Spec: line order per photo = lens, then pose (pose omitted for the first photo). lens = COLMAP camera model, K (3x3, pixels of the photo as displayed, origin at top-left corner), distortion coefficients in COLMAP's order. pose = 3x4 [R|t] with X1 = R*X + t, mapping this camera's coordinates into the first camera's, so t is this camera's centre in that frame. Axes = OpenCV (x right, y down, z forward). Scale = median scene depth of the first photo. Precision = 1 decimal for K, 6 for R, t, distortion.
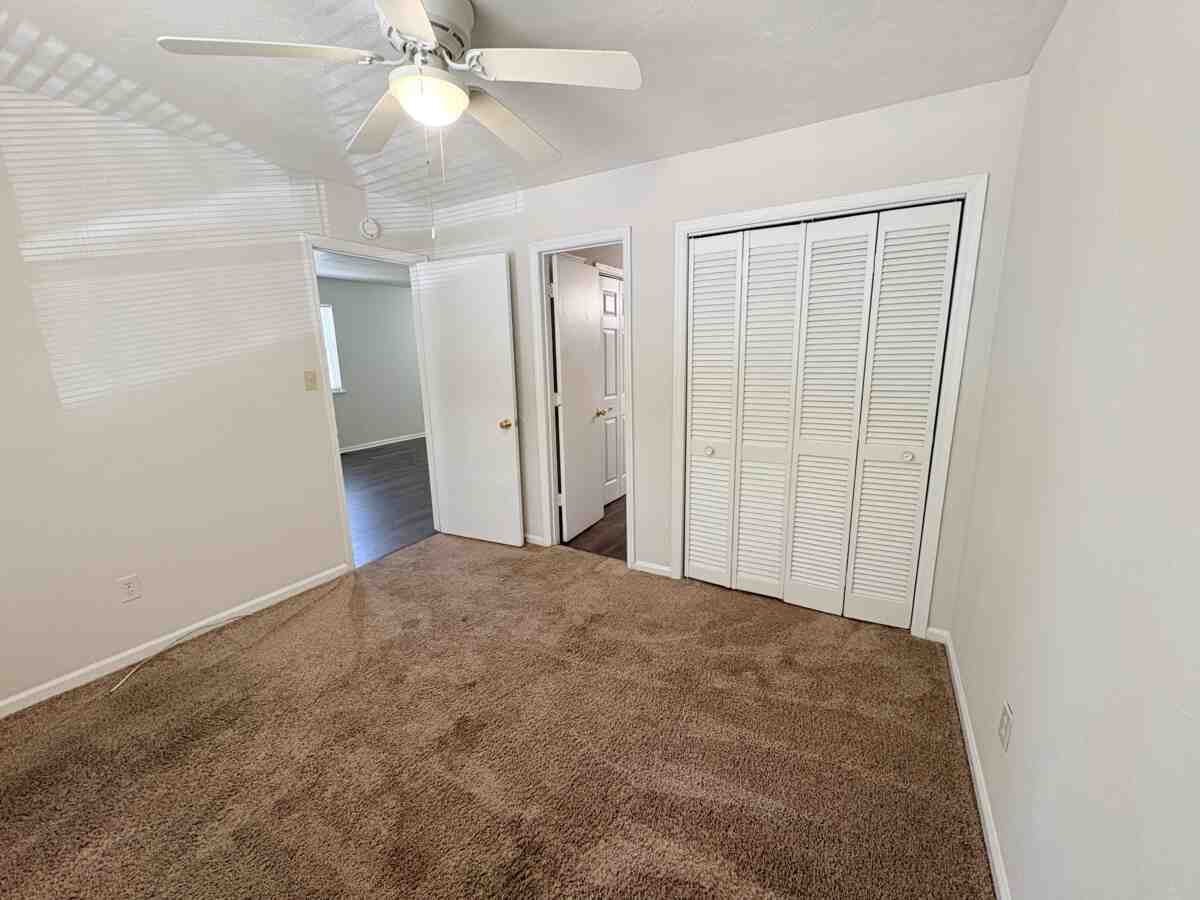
lens RADIAL K [[479.1, 0, 599.4], [0, 479.1, 448.0], [0, 0, 1]] dist [-0.000741, 0.000567]
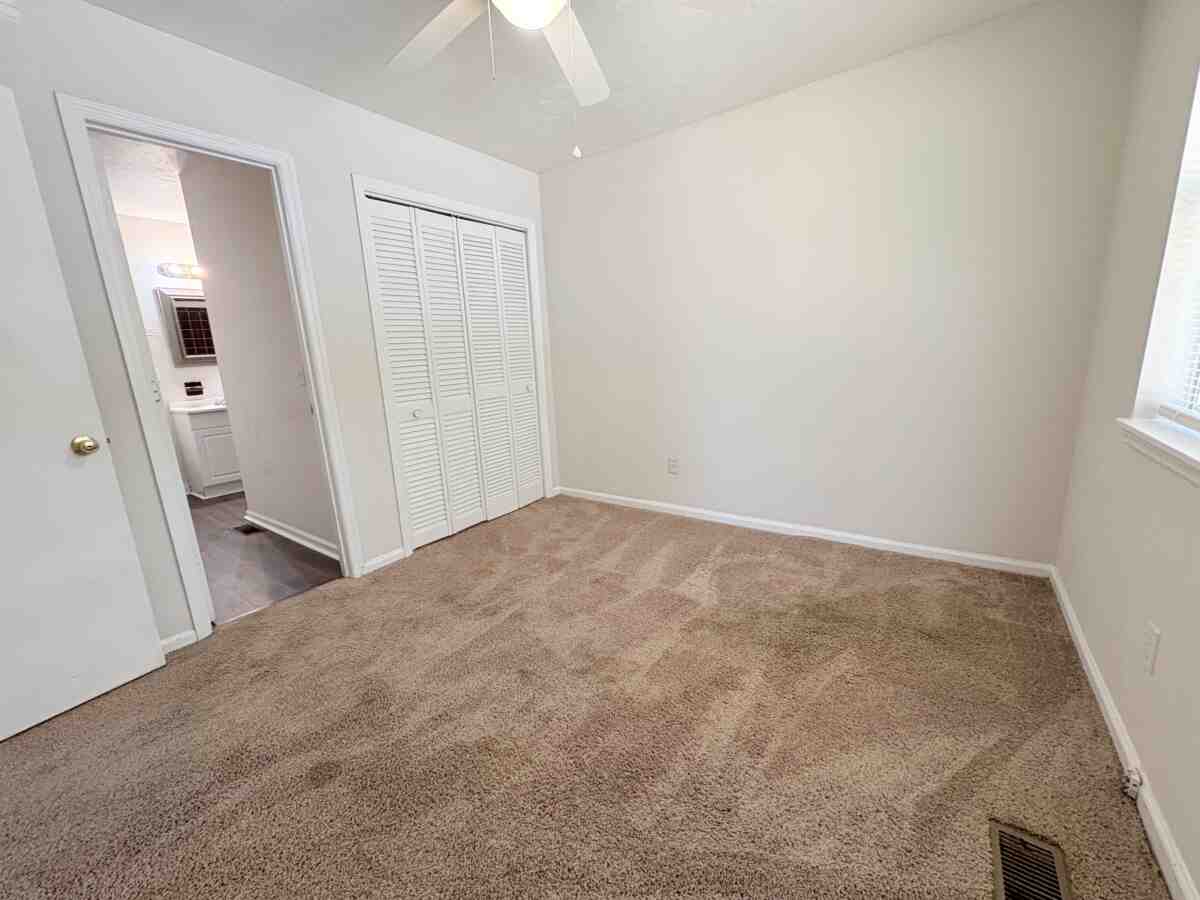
lens RADIAL K [[471.3, 0, 597.8], [0, 471.3, 454.2], [0, 0, 1]] dist [-0.001300, 0.000022]
pose [[0.093654, -0.208035, 0.973627, -0.814572], [0.241524, 0.953461, 0.180494, -0.001991], [-0.965865, 0.218251, 0.139541, 0.544327]]
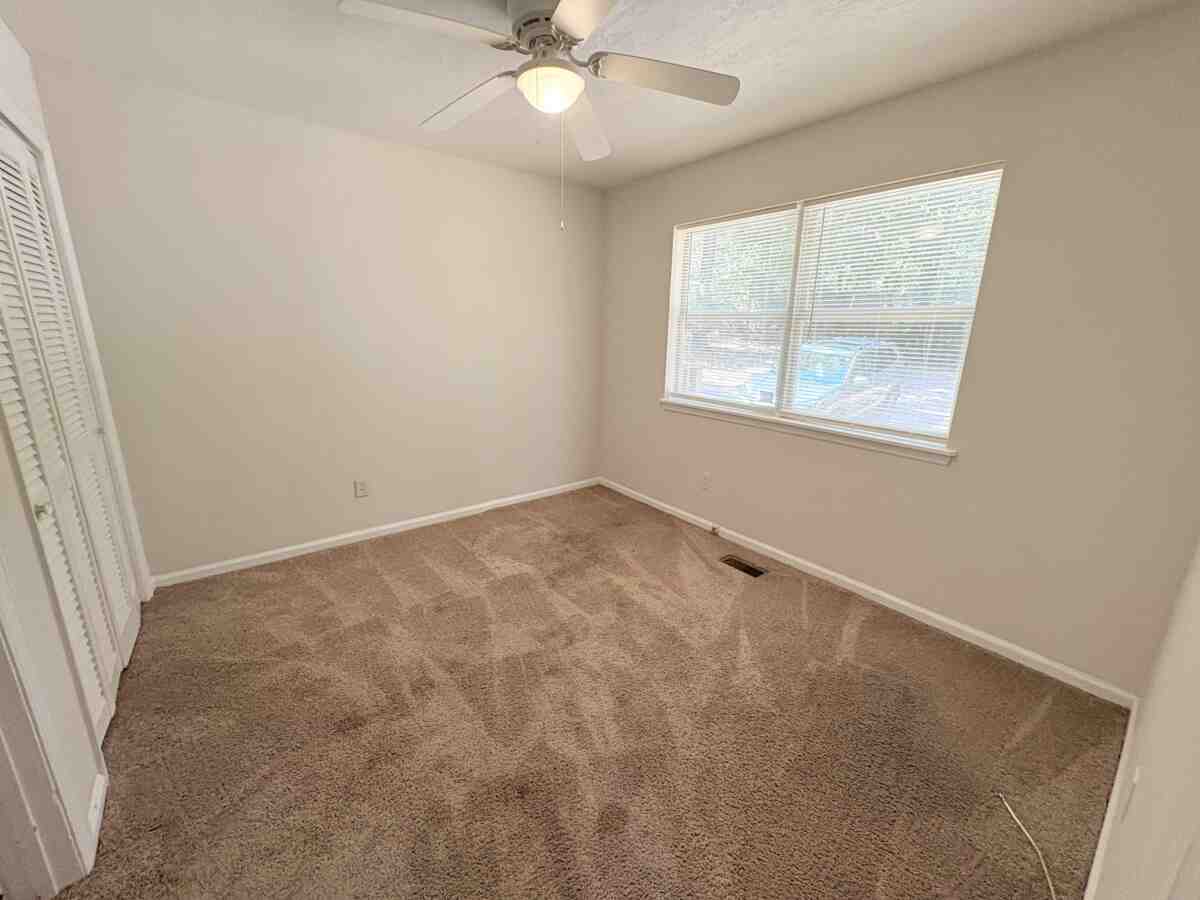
lens RADIAL K [[479.1, 0, 599.4], [0, 479.1, 448.0], [0, 0, 1]] dist [-0.000741, 0.000567]
pose [[-0.928644, -0.087512, 0.360501, -0.533521], [0.071590, 0.911235, 0.405618, -0.230820], [-0.363998, 0.402483, -0.839948, 1.291719]]
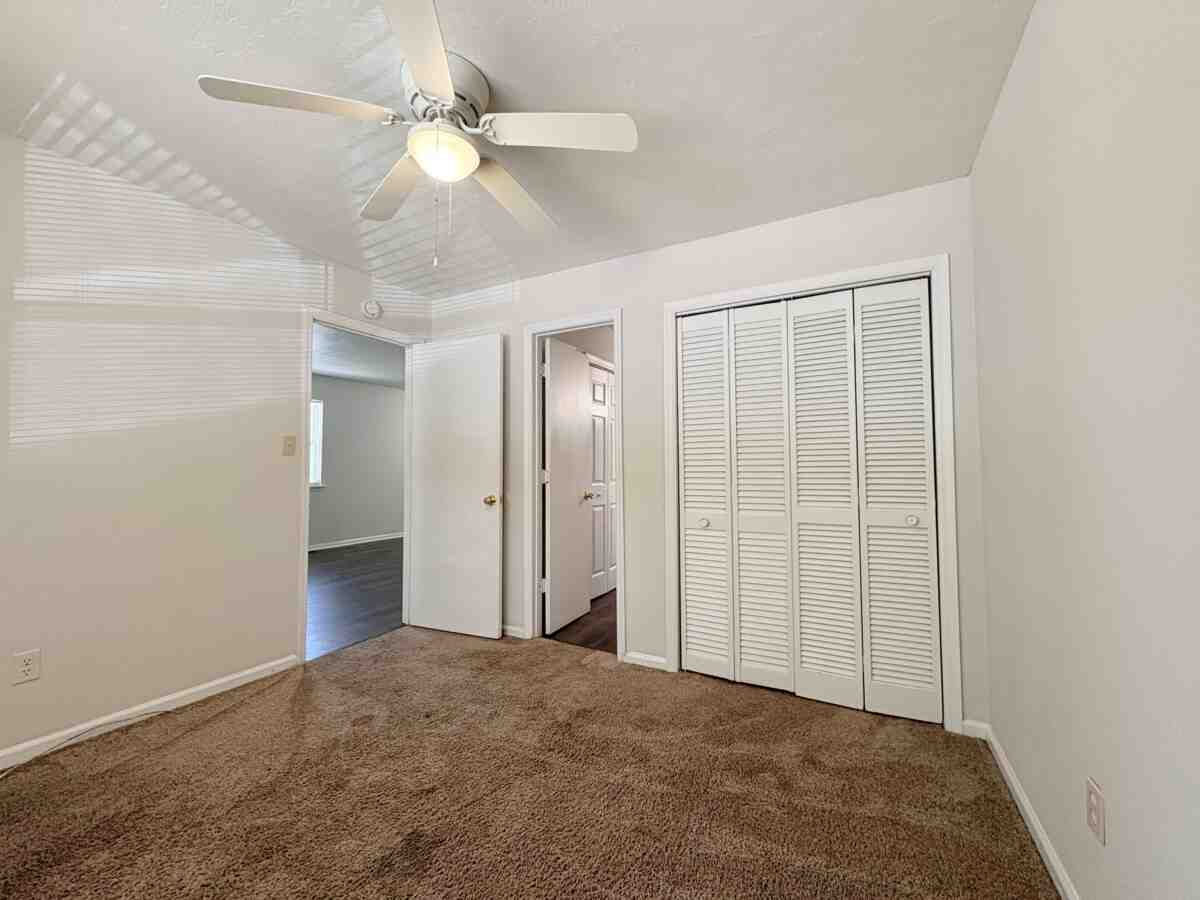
lens RADIAL K [[479.1, 0, 599.4], [0, 479.1, 448.0], [0, 0, 1]] dist [-0.000741, 0.000567]
pose [[0.999335, 0.017268, 0.032127, -0.013082], [-0.008945, 0.969959, -0.243103, 0.103573], [-0.035360, 0.242654, 0.969468, 0.052493]]
